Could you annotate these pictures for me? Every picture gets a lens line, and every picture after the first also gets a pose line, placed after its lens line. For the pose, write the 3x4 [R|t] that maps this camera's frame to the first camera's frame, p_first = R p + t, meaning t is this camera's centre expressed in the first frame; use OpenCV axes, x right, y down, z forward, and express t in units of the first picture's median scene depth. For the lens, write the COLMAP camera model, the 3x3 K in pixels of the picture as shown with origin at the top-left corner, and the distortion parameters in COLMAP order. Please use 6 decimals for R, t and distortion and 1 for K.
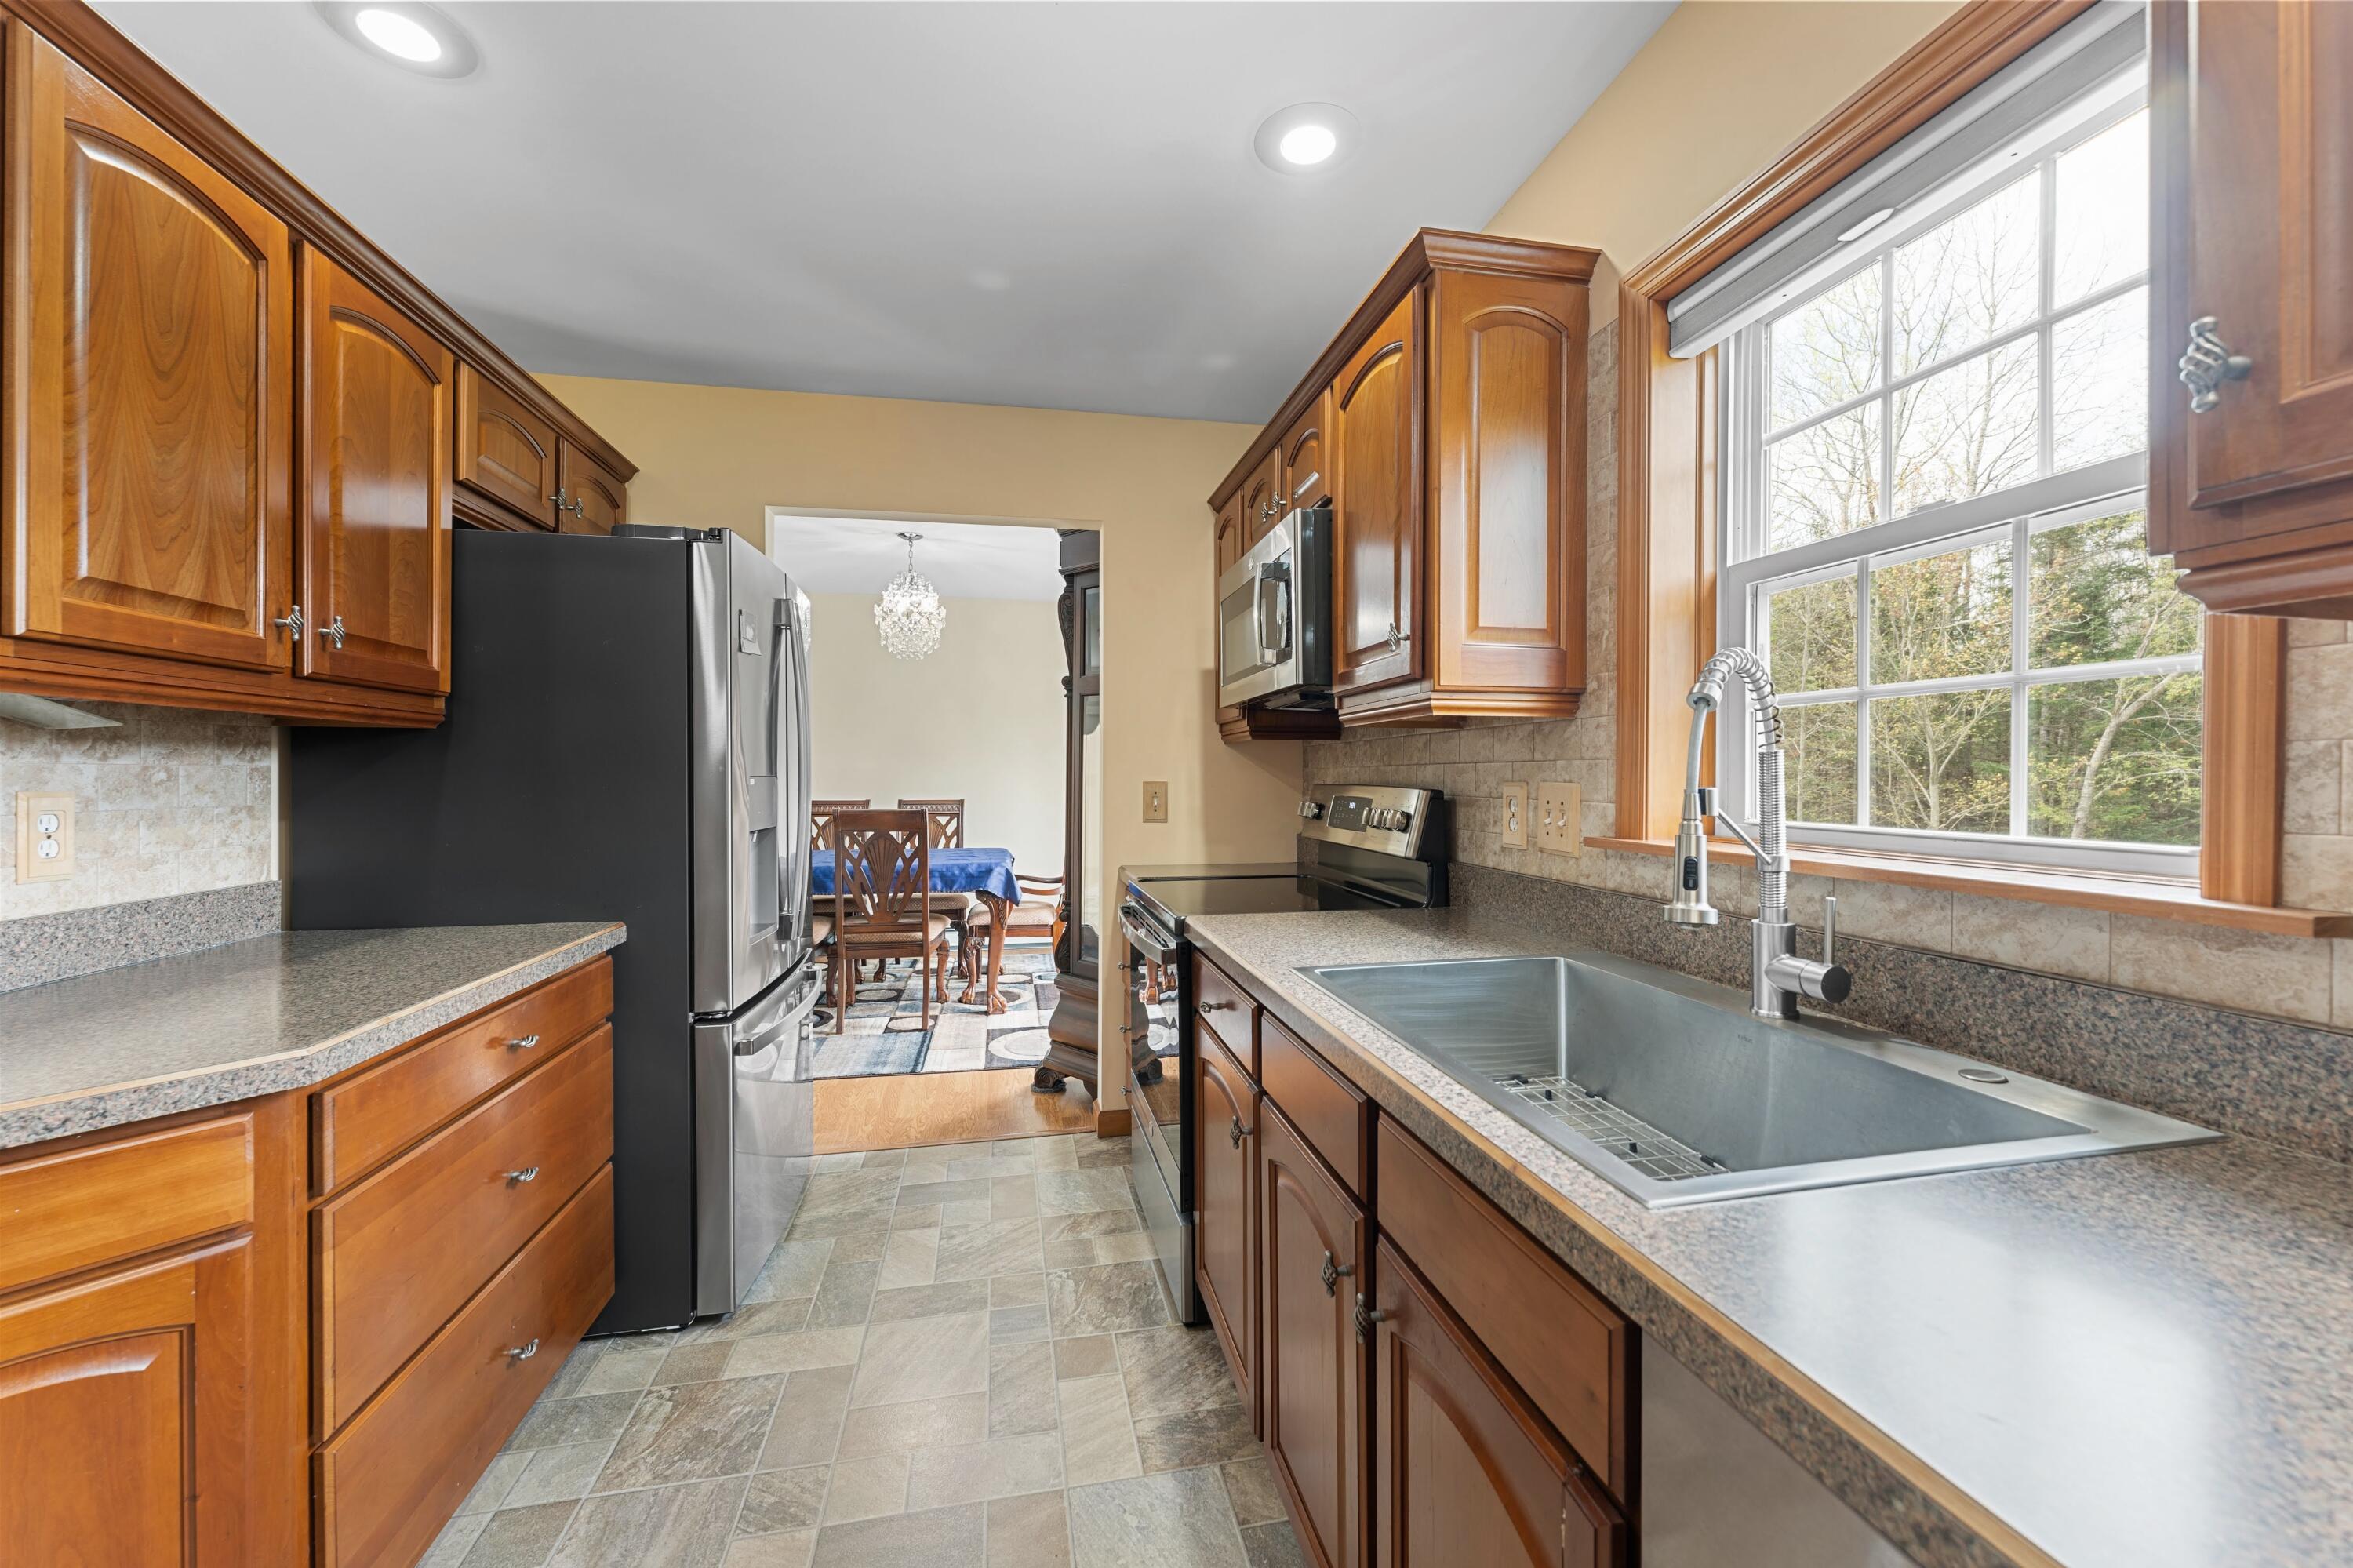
lens RADIAL K [[946.4, 0, 1182.4], [0, 946.4, 777.1], [0, 0, 1]] dist [0.011128, 0.000003]
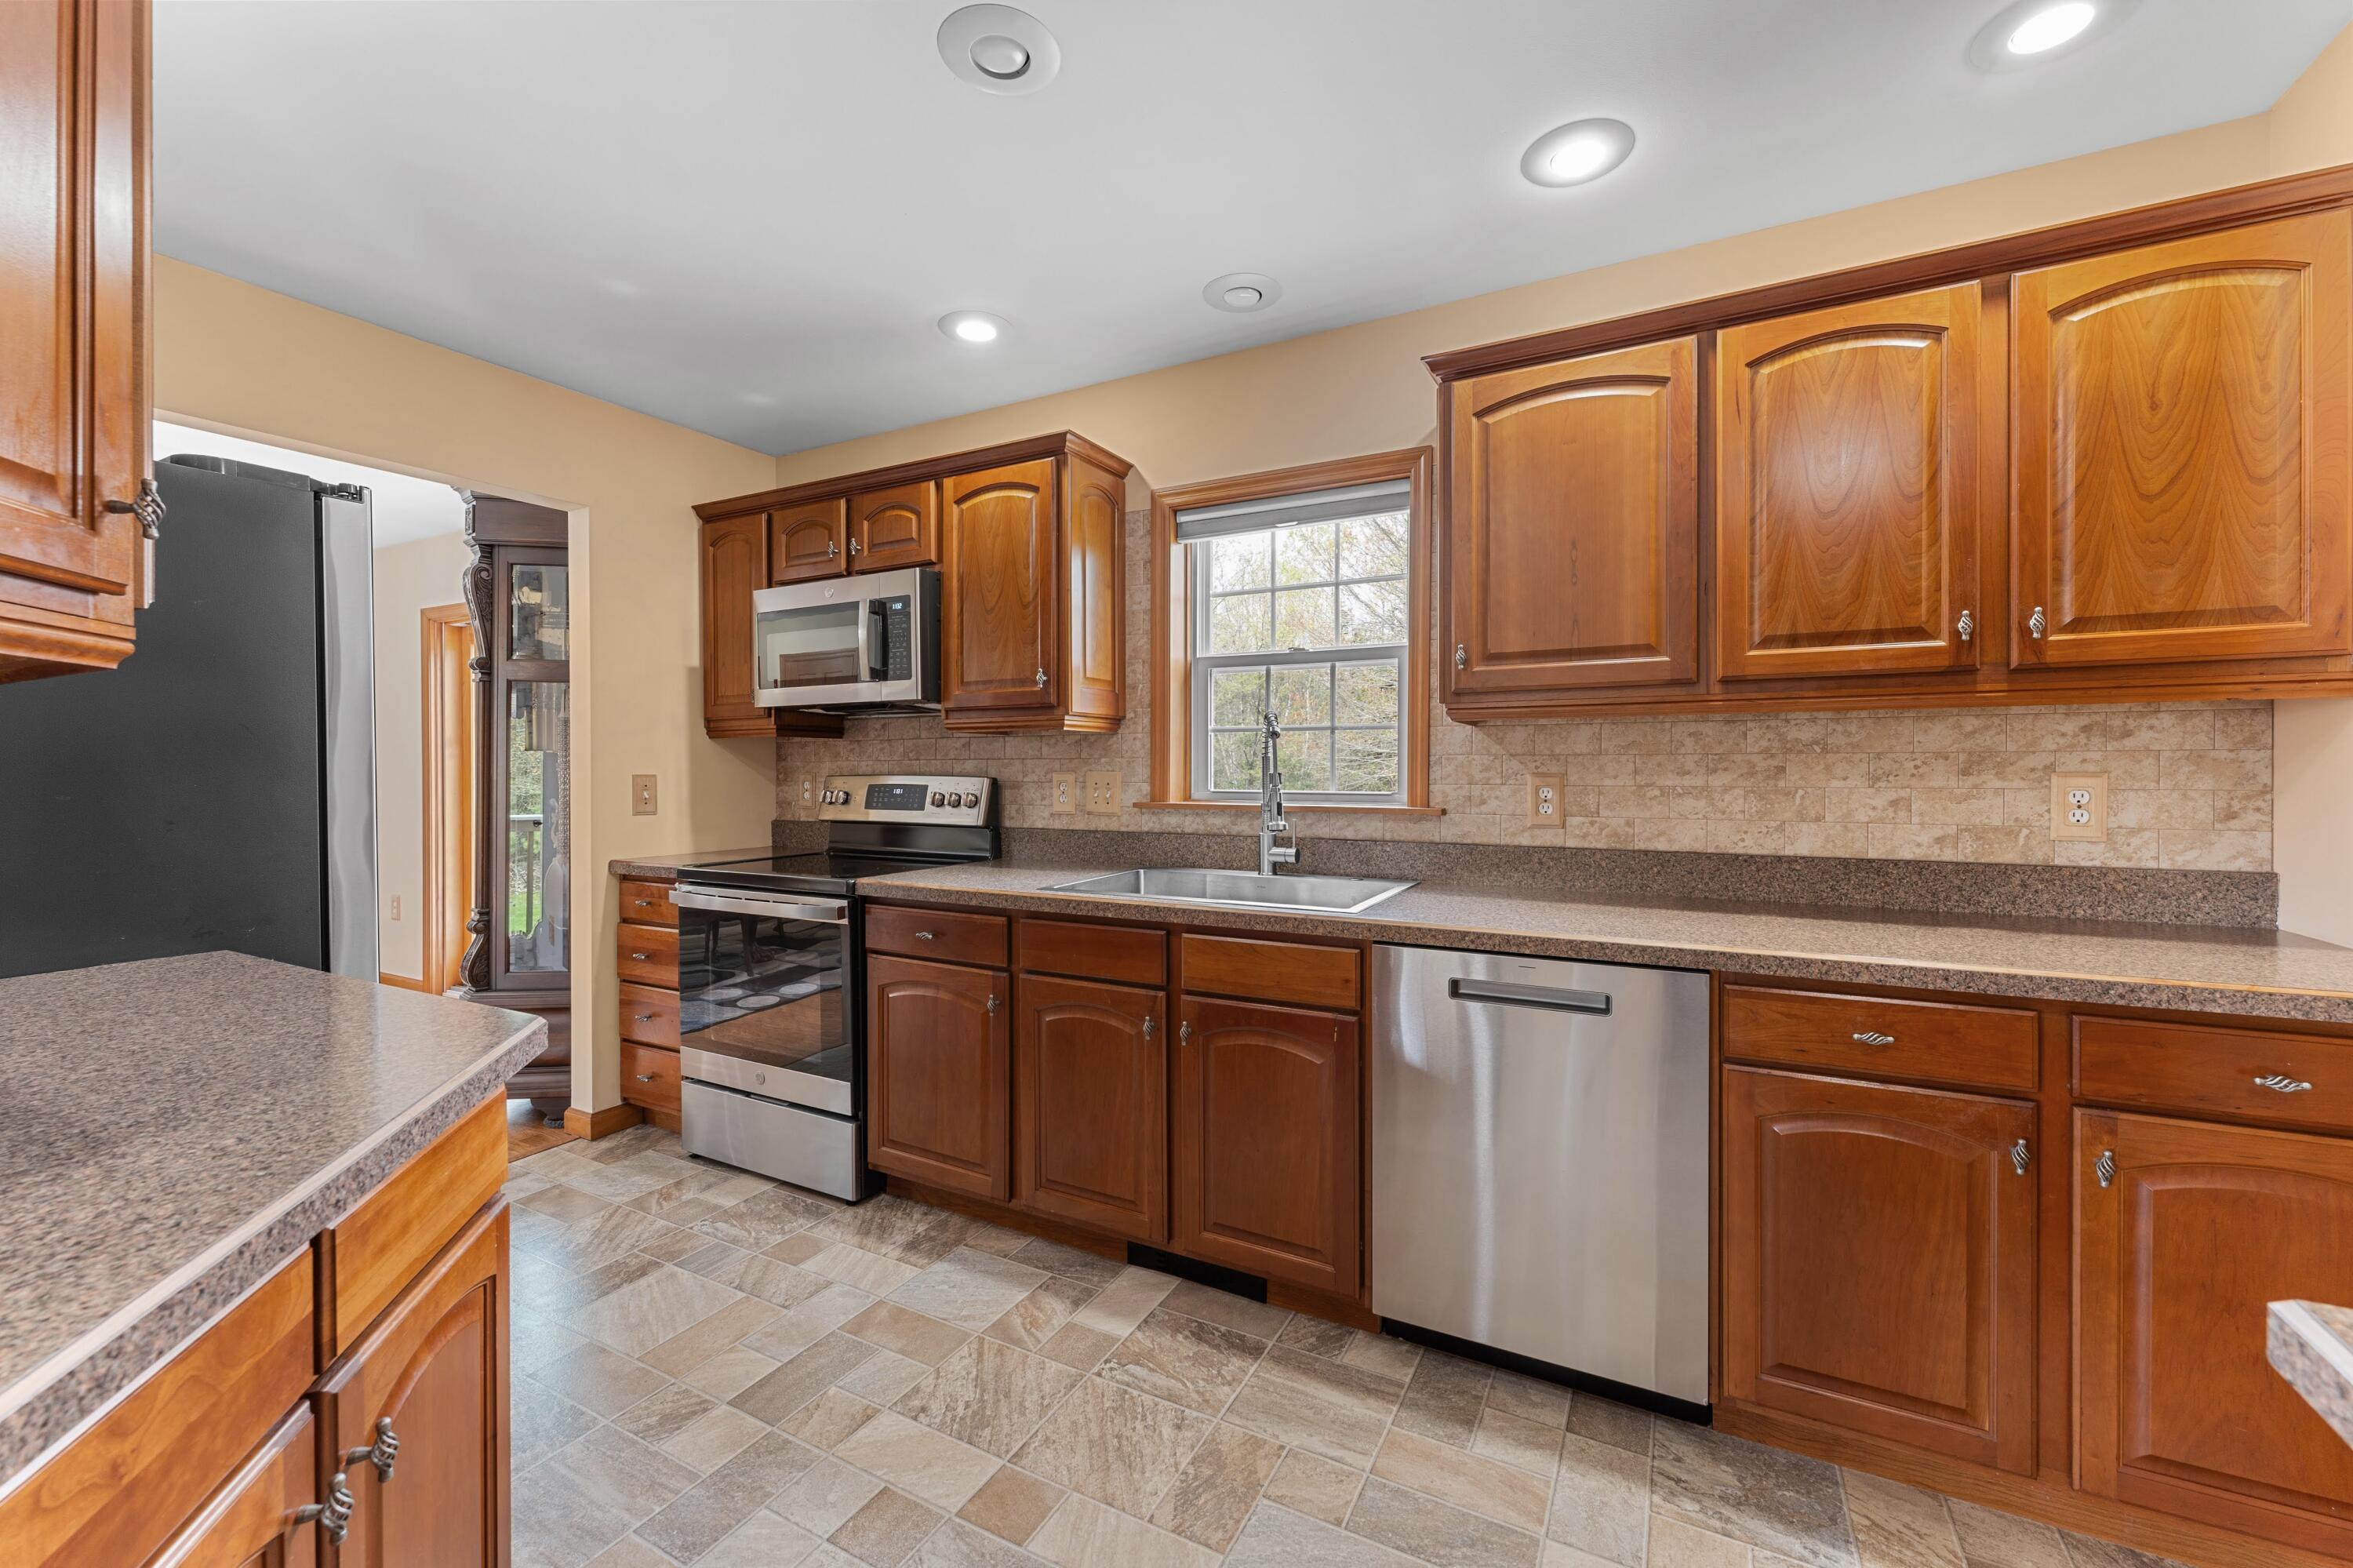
lens RADIAL K [[946.4, 0, 1185.9], [0, 946.4, 772.1], [0, 0, 1]] dist [0.011128, 0.000003]
pose [[0.638575, -0.007305, 0.769525, -0.766258], [0.004922, 0.999973, 0.005407, -0.001177], [-0.769544, 0.000335, 0.638594, -0.163630]]
